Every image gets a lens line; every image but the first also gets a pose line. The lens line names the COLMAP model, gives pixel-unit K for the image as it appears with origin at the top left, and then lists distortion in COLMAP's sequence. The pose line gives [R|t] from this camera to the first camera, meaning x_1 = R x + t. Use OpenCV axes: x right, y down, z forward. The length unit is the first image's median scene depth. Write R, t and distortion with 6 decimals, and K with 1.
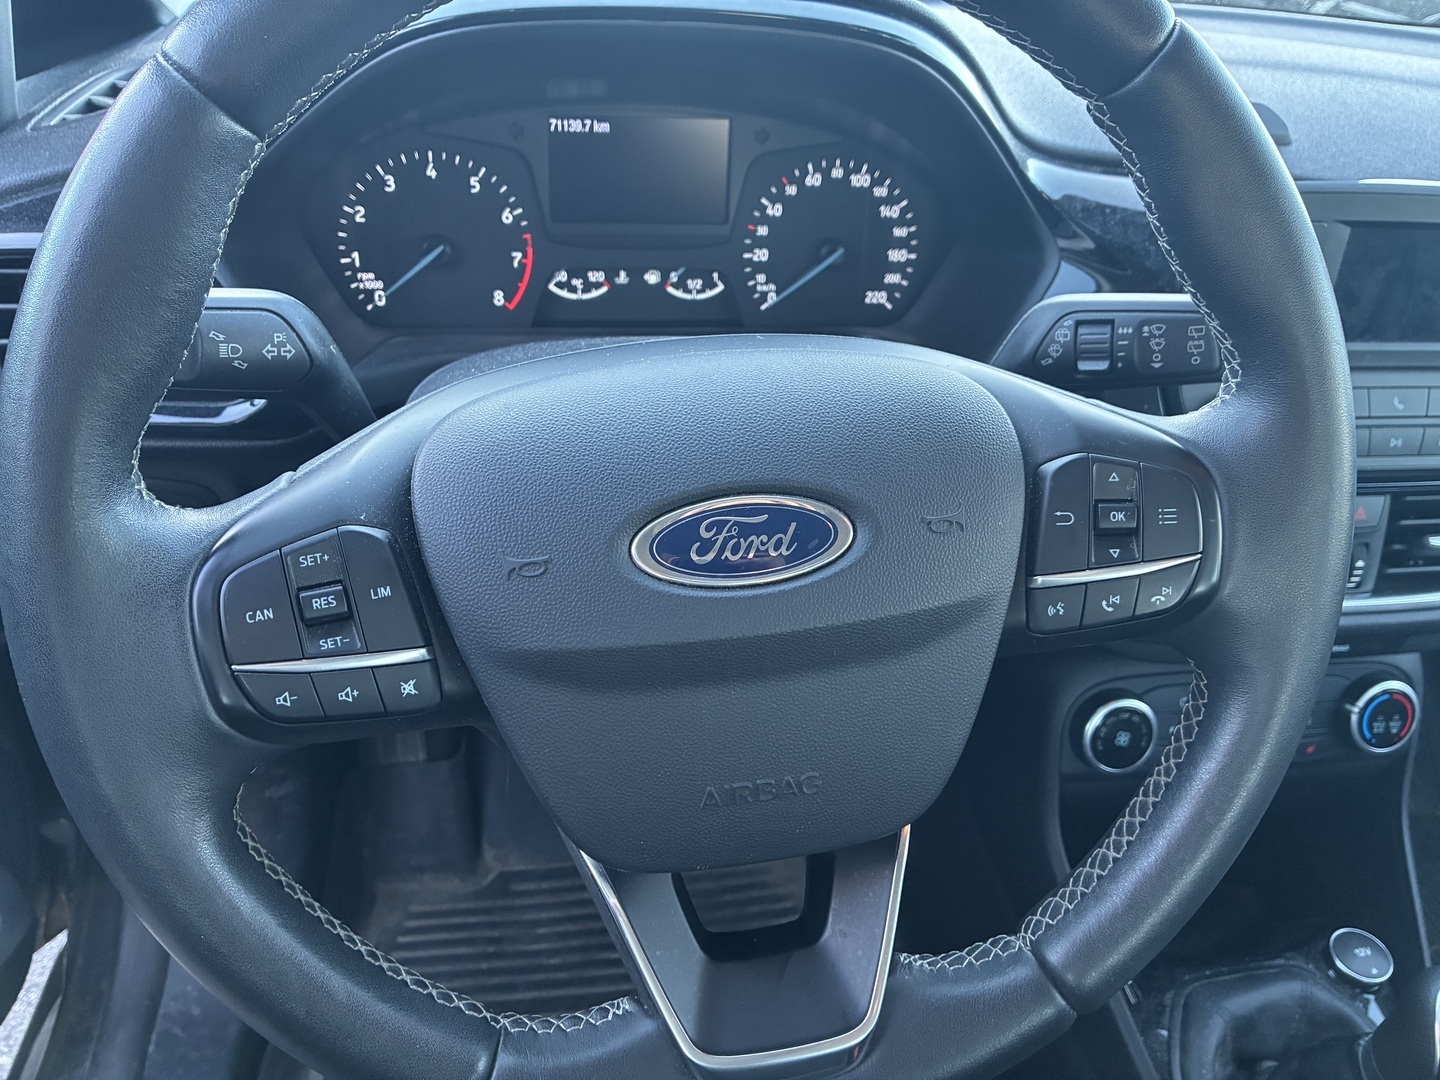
lens RADIAL K [[1097.2, 0, 720.0], [0, 1097.2, 540.0], [0, 0, 1]] dist [0.006581, -0.001889]
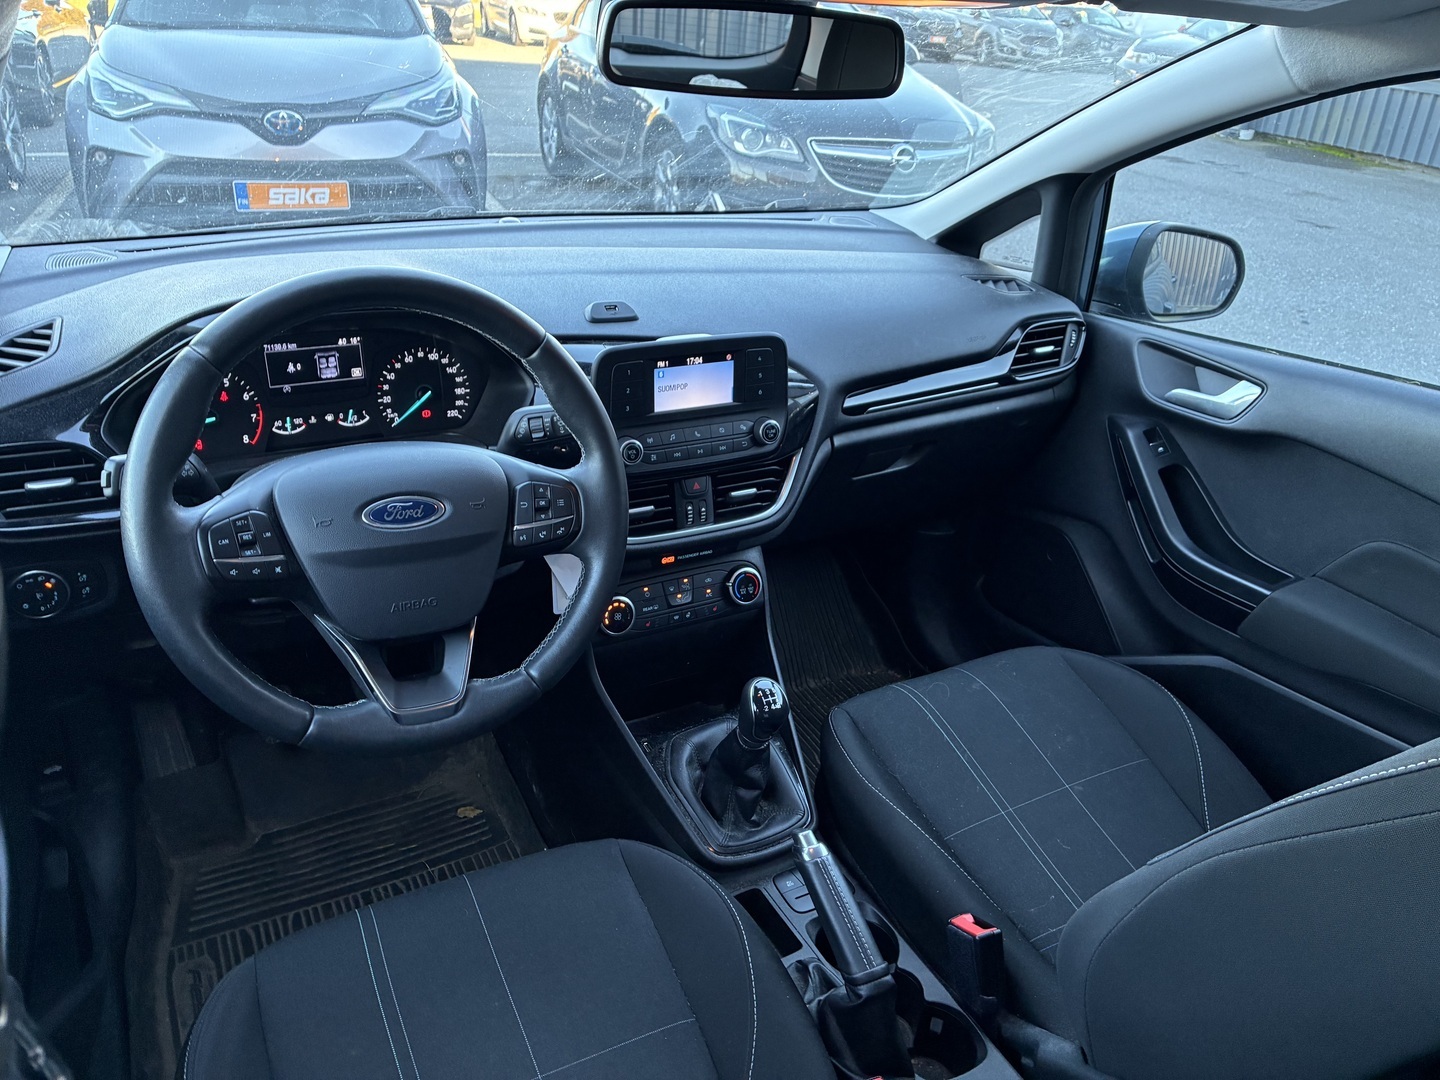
lens RADIAL K [[1097.2, 0, 720.0], [0, 1097.2, 540.0], [0, 0, 1]] dist [0.006581, -0.001889]
pose [[0.936630, -0.157810, 0.312764, -0.061359], [0.181000, 0.982390, -0.046359, 0.189321], [-0.299940, 0.100032, 0.948699, -1.044496]]
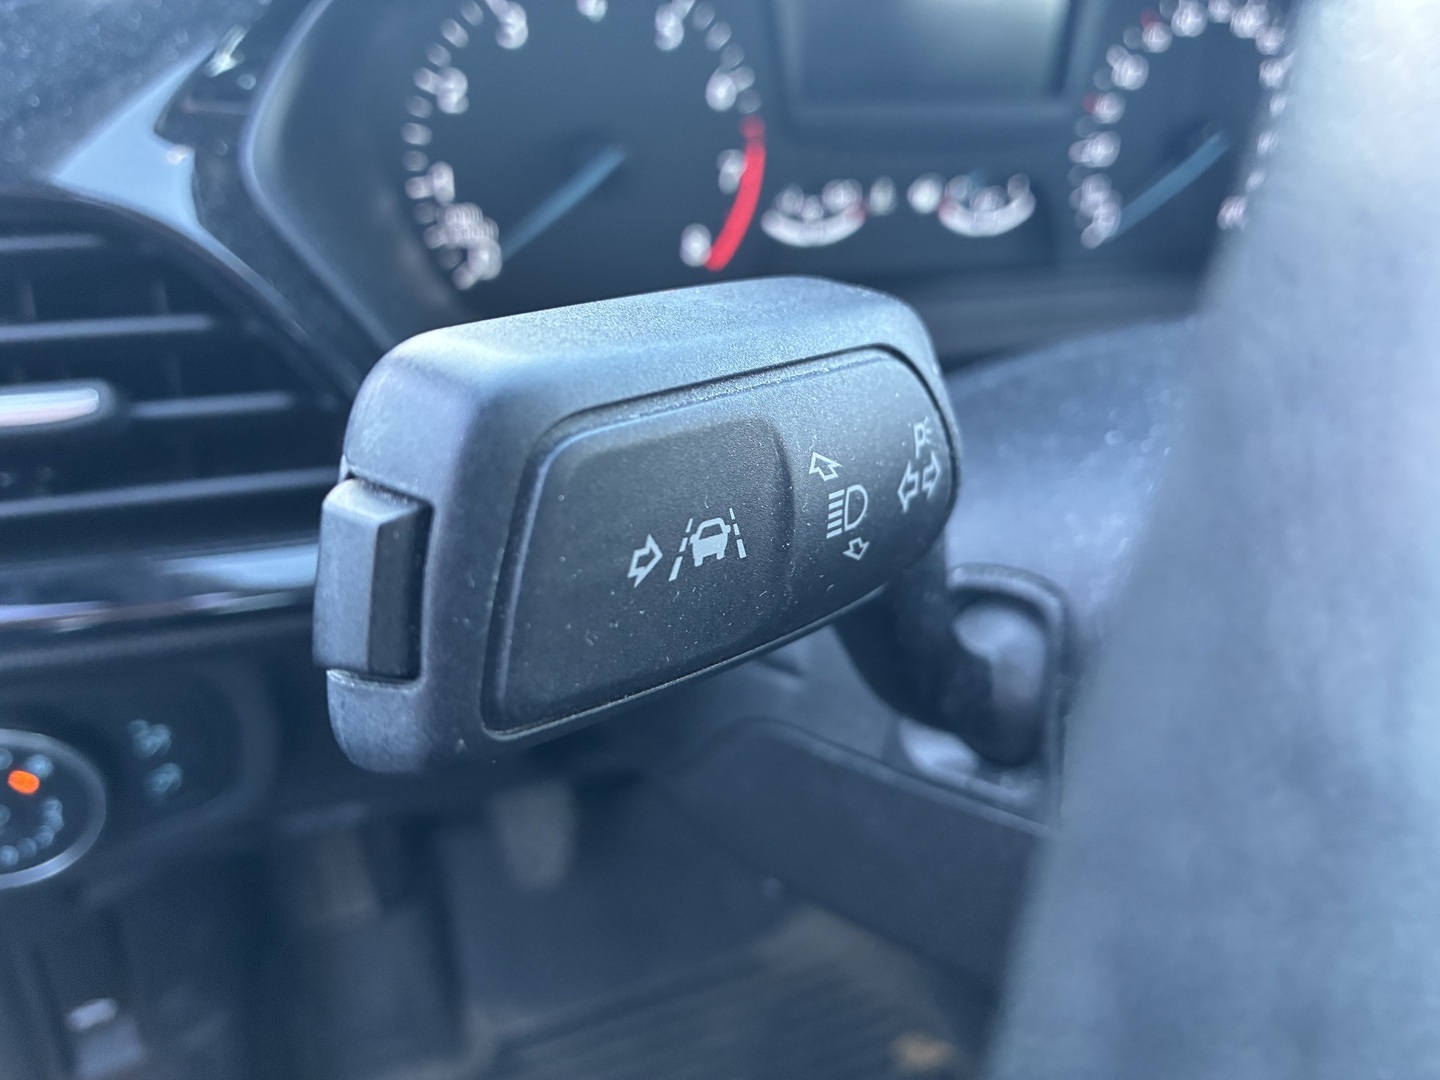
lens RADIAL K [[1143.1, 0, 719.7], [0, 1143.1, 553.5], [0, 0, 1]] dist [-0.025539, -0.004248]
pose [[0.968282, -0.114021, 0.222326, -0.350574], [0.098298, 0.991889, 0.080584, -0.121423], [-0.229711, -0.056174, 0.971636, 0.468816]]
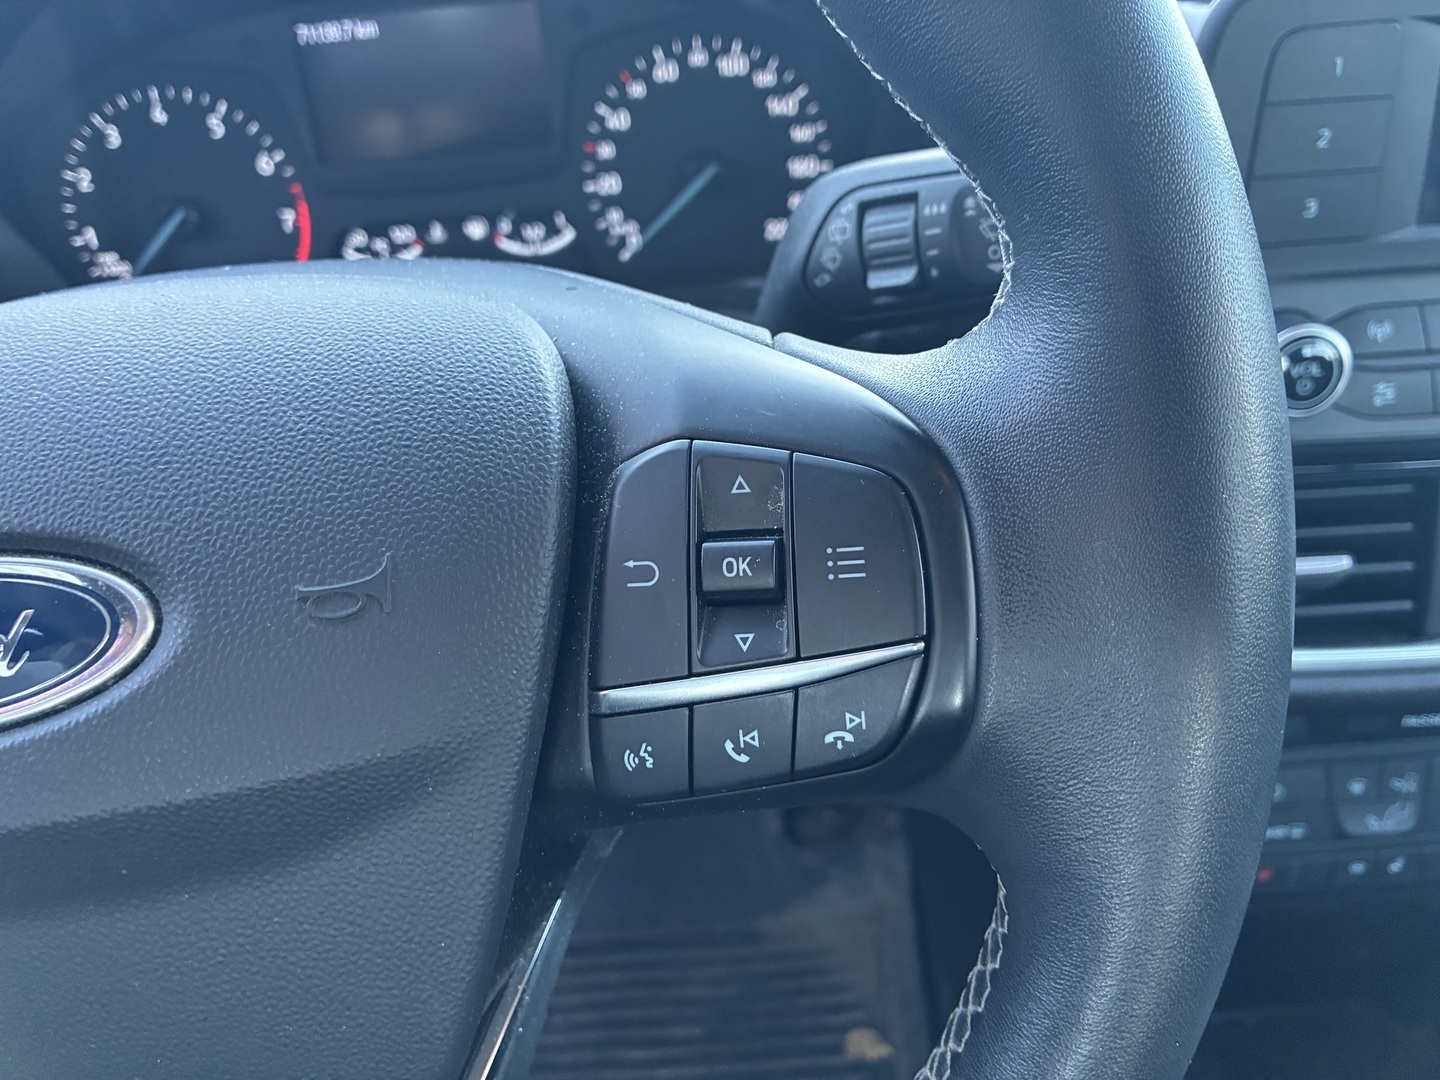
lens RADIAL K [[1118.5, 0, 712.6], [0, 1118.5, 537.9], [0, 0, 1]] dist [0.000395, -0.003463]
pose [[0.979914, -0.038654, -0.195638, 0.260532], [0.038222, 0.999251, -0.005986, -0.018414], [0.195723, -0.001612, 0.980658, 0.303379]]
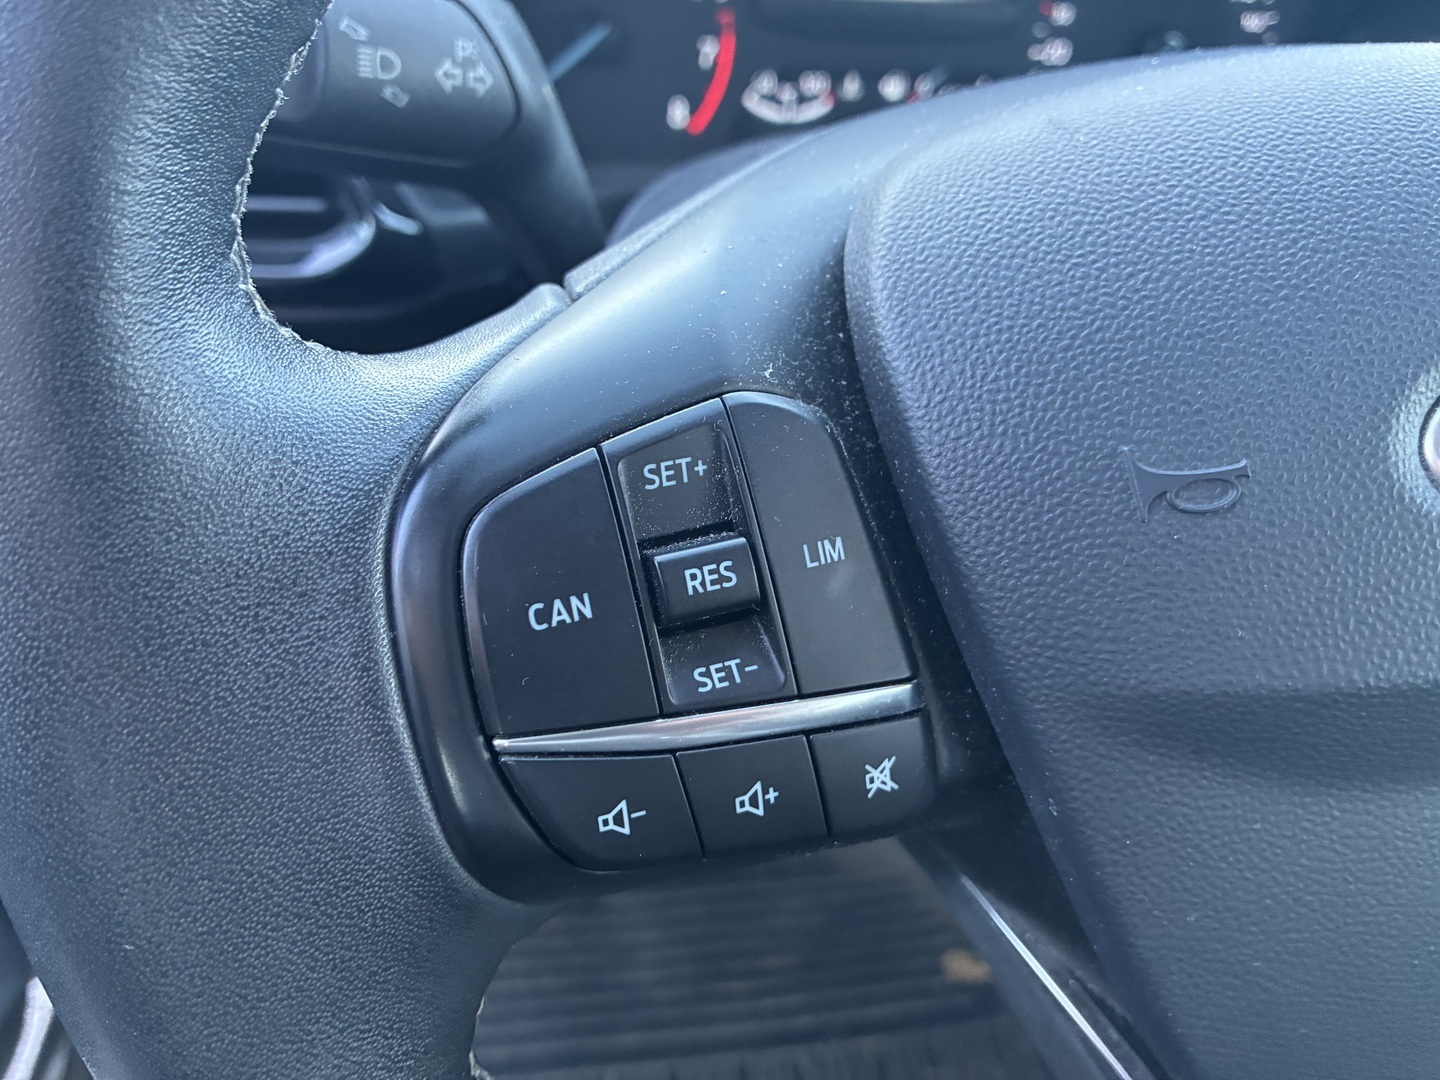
lens RADIAL K [[1118.5, 0, 712.6], [0, 1118.5, 537.9], [0, 0, 1]] dist [0.000395, -0.003463]
pose [[0.999994, -0.003446, -0.000845, -0.190735], [0.003478, 0.999127, 0.041640, 0.013496], [0.000701, -0.041642, 0.999132, 0.314769]]
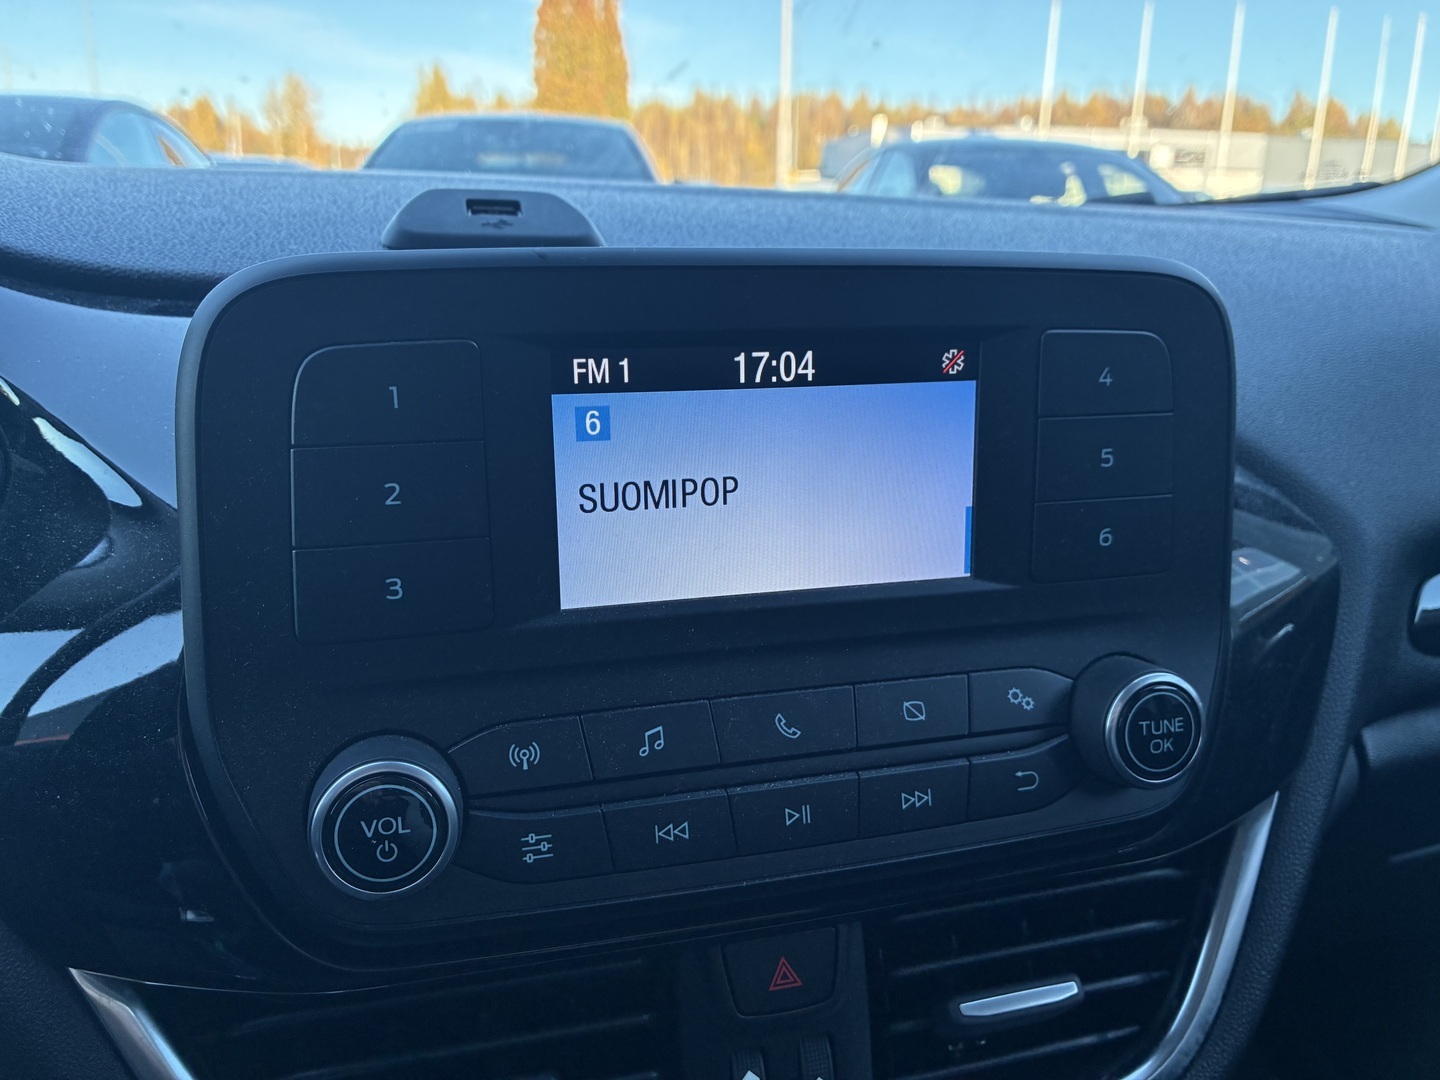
lens RADIAL K [[1097.2, 0, 720.0], [0, 1097.2, 540.0], [0, 0, 1]] dist [0.006581, -0.001889]
pose [[0.991189, -0.081823, 0.104165, 0.533156], [0.106881, 0.958562, -0.264073, -0.079965], [-0.078241, 0.272879, 0.958861, 0.542305]]
